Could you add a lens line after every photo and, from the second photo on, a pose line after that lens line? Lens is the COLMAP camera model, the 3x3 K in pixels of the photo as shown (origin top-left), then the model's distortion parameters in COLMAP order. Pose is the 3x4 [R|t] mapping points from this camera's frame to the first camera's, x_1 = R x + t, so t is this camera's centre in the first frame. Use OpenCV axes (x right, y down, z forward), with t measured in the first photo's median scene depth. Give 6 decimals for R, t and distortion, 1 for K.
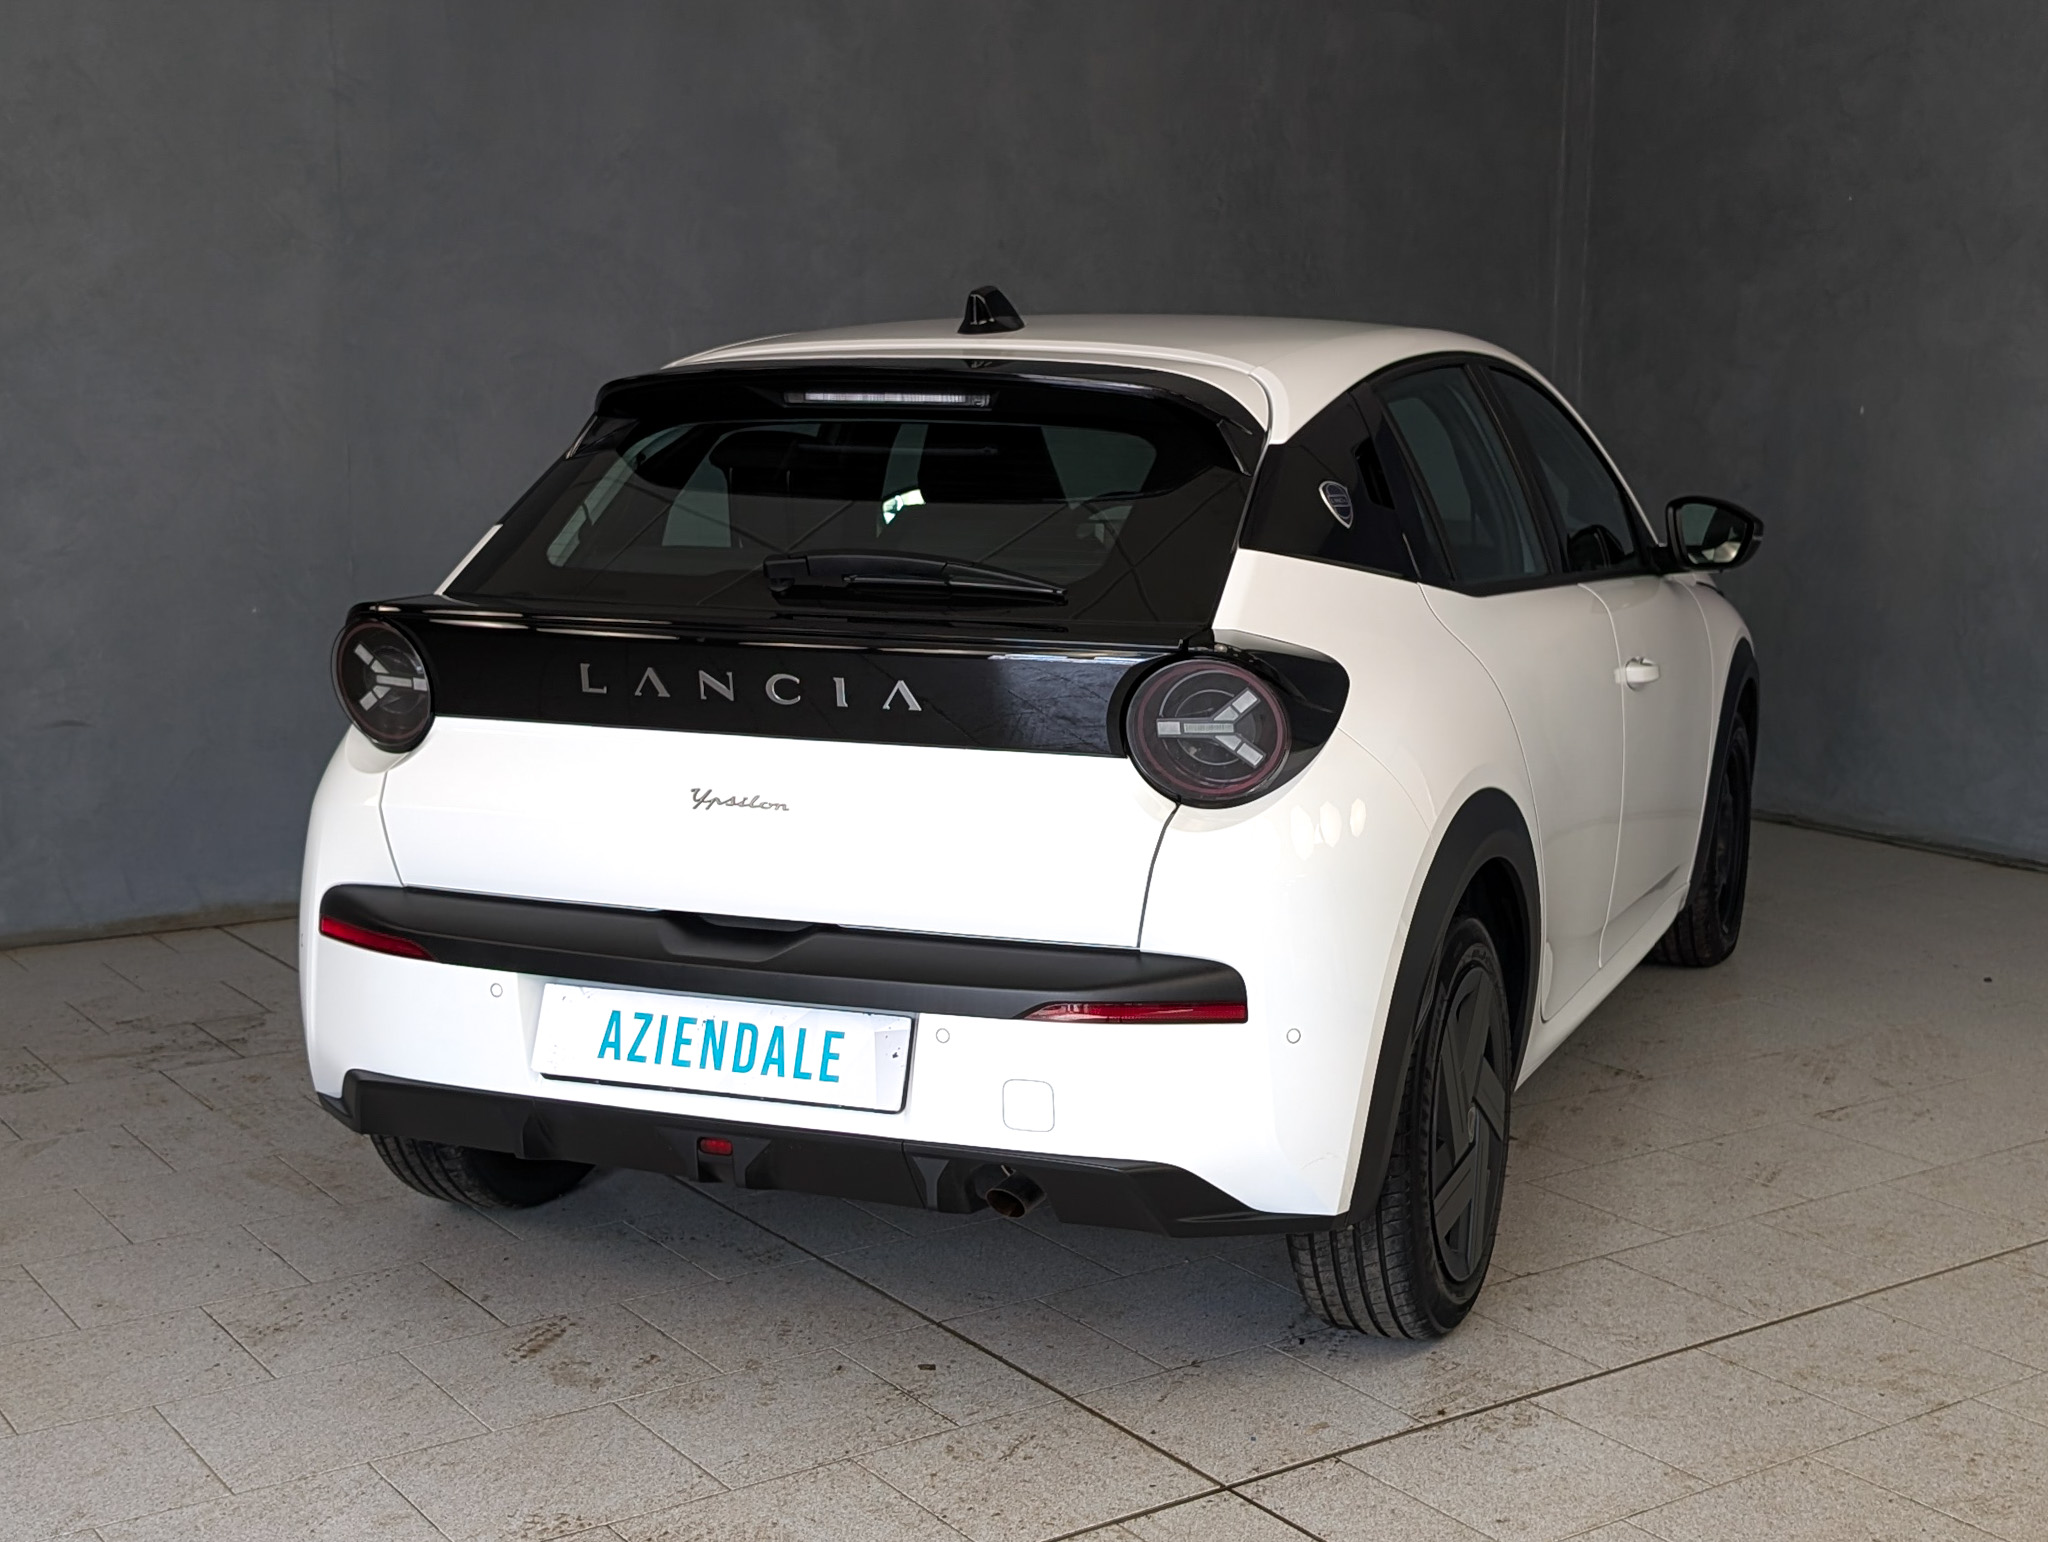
lens RADIAL K [[1678.1, 0, 1427.7], [0, 1678.1, 803.0], [0, 0, 1]] dist [0.042146, -0.024623]
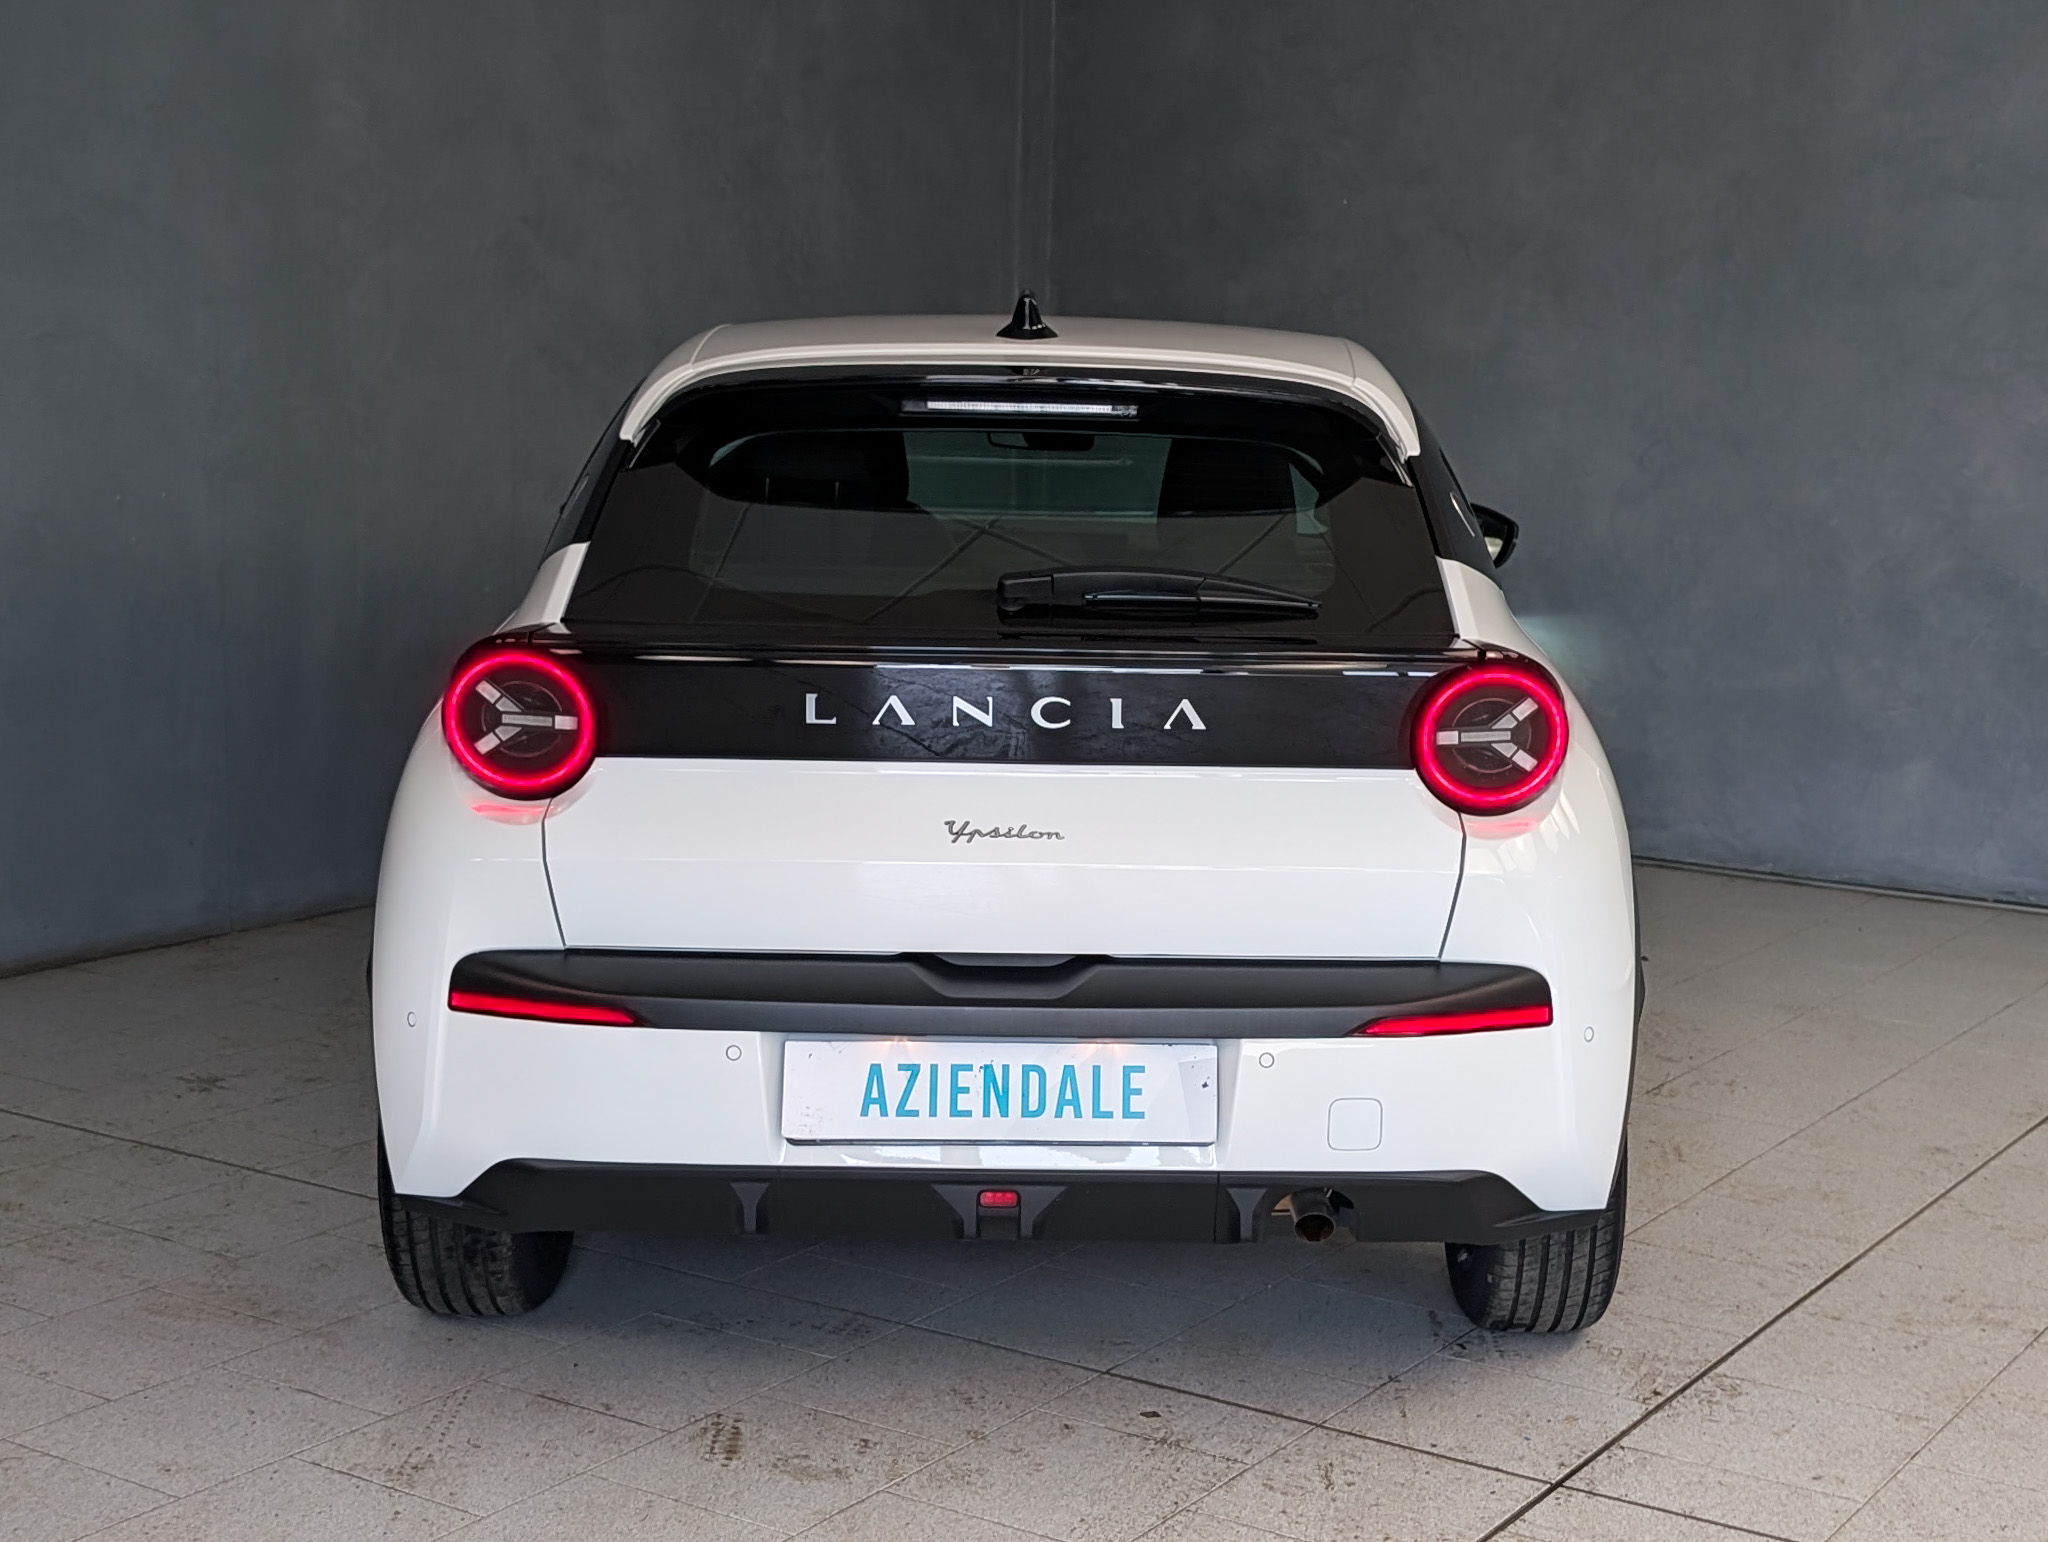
lens RADIAL K [[1779.0, 0, 1146.1], [0, 1779.0, 773.9], [0, 0, 1]] dist [0.049733, -0.061417]
pose [[0.967671, -0.042441, 0.248620, -0.578094], [0.047954, 0.998719, -0.016154, -0.013801], [-0.247615, 0.027554, 0.968466, 0.009385]]
